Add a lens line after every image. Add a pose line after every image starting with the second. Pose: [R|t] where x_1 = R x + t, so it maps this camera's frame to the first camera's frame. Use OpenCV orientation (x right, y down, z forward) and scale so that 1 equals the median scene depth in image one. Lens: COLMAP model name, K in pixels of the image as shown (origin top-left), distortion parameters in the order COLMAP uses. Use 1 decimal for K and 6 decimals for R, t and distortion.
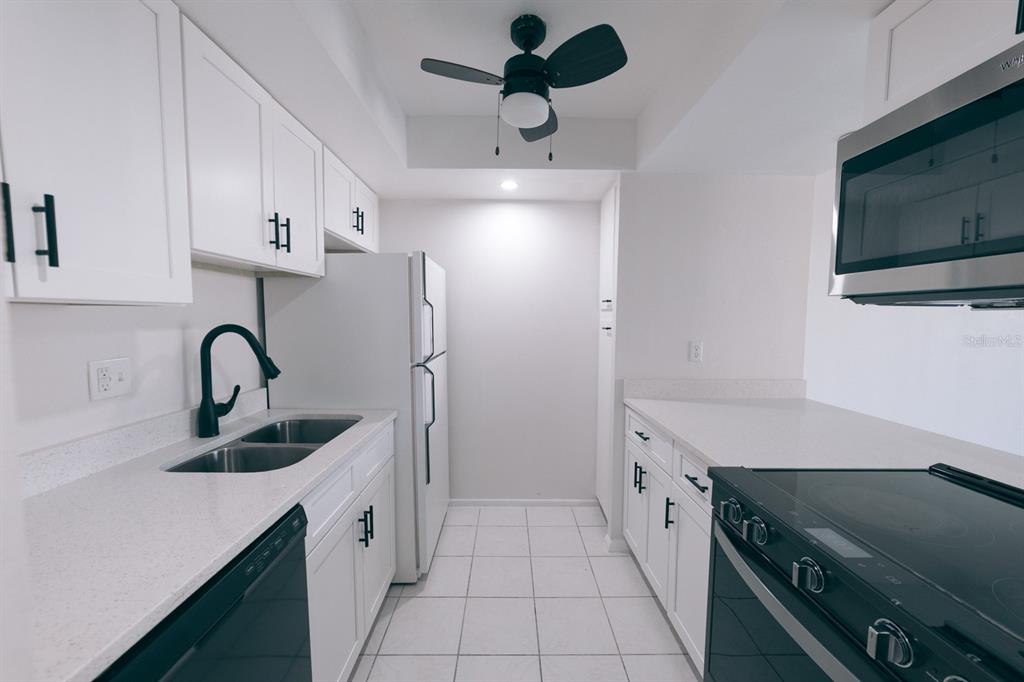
lens RADIAL K [[390.3, 0, 512.0], [0, 390.3, 341.0], [0, 0, 1]] dist [-0.020523, 0.008188]
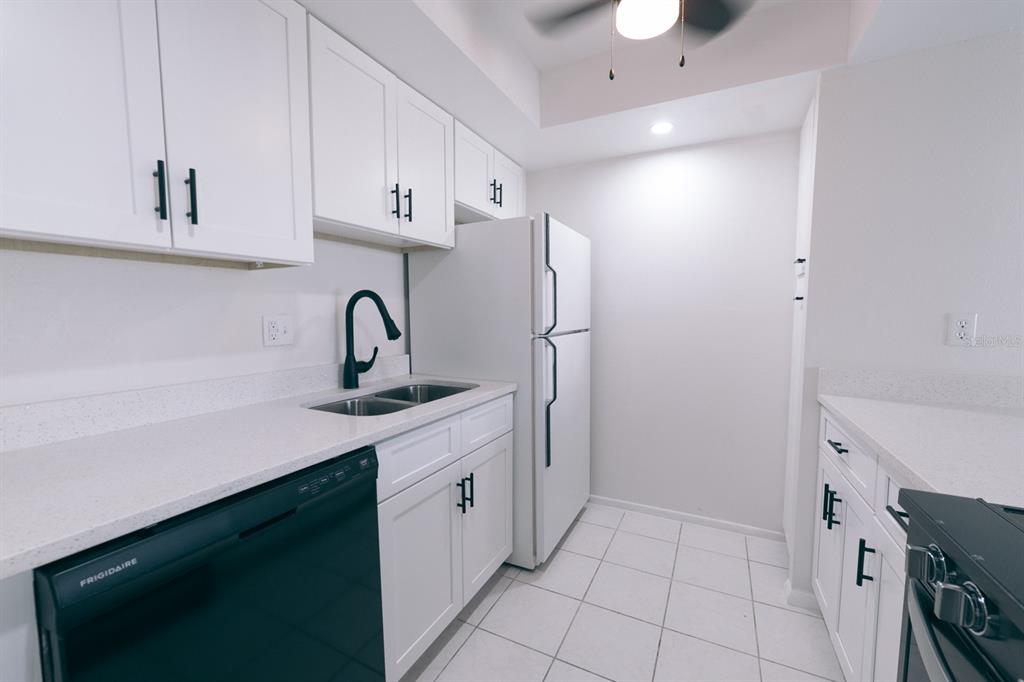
lens RADIAL K [[413.7, 0, 512.0], [0, 413.7, 341.0], [0, 0, 1]] dist [-0.024318, 0.009655]
pose [[0.889230, 0.024981, -0.456777, 0.159321], [-0.020880, 0.999684, 0.014026, 0.062766], [0.456983, -0.002935, 0.889471, 0.103281]]
